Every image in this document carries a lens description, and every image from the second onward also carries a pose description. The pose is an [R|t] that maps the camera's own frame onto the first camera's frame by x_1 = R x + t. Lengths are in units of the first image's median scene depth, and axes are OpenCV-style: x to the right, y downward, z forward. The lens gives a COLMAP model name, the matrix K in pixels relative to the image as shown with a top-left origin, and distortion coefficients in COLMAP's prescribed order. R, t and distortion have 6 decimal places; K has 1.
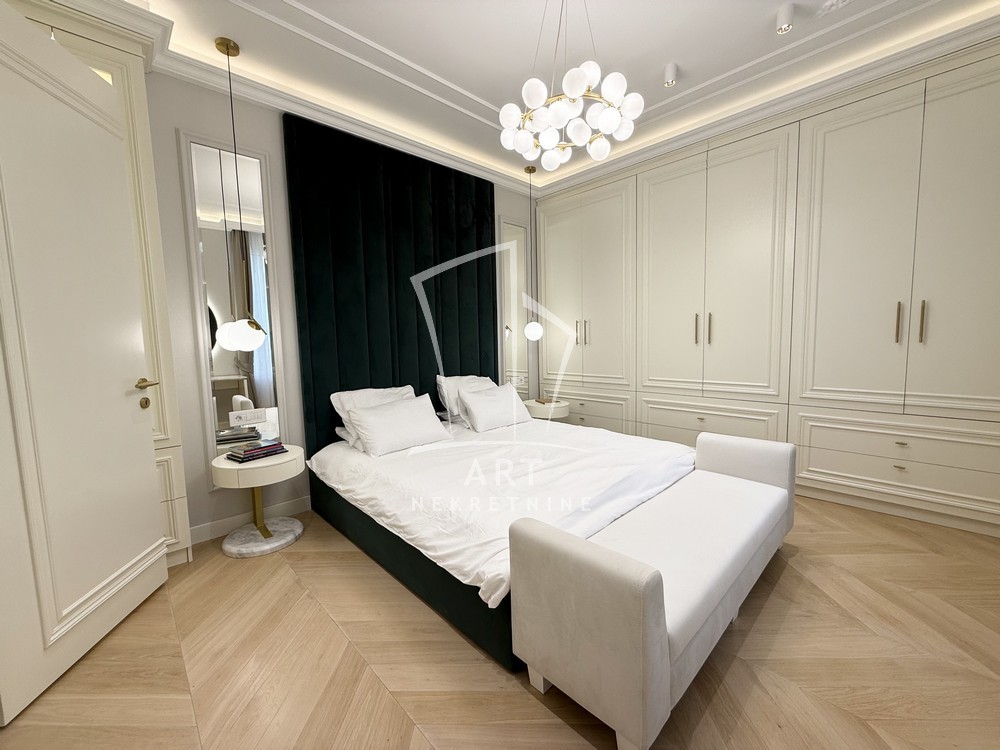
lens RADIAL K [[398.4, 0, 497.1], [0, 398.4, 374.2], [0, 0, 1]] dist [-0.002972, 0.000592]
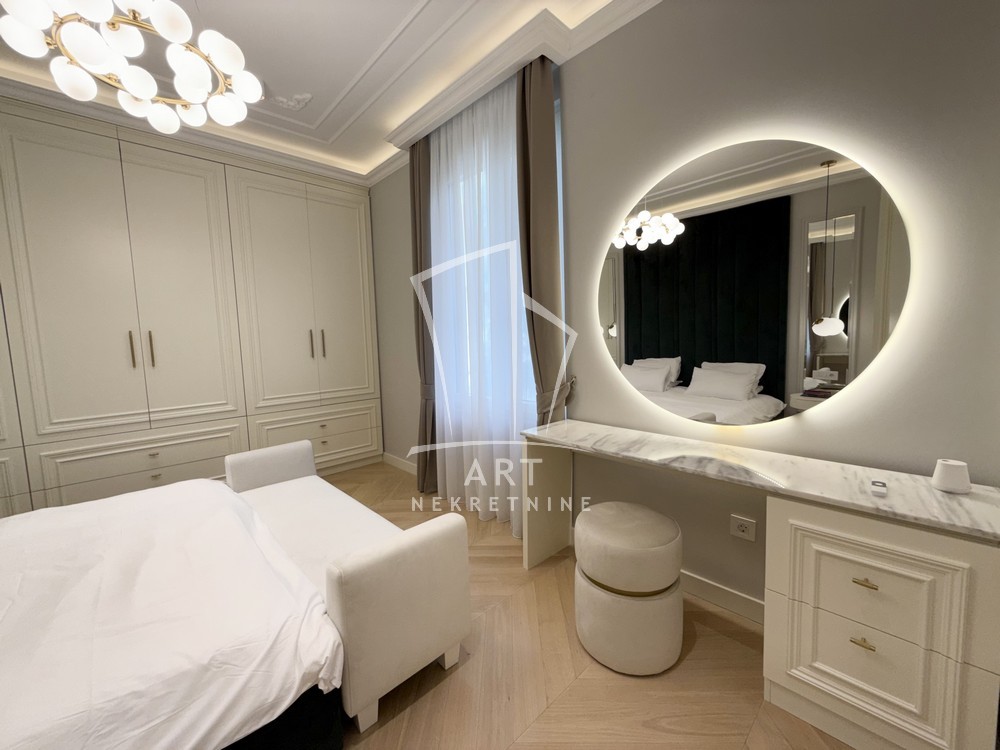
lens RADIAL K [[398.4, 0, 497.1], [0, 398.4, 373.2], [0, 0, 1]] dist [-0.002972, 0.000592]
pose [[-0.014126, -0.060434, 0.998072, -0.451544], [0.121711, 0.990646, 0.061707, -0.031567], [-0.992465, 0.122348, -0.006638, 0.350859]]
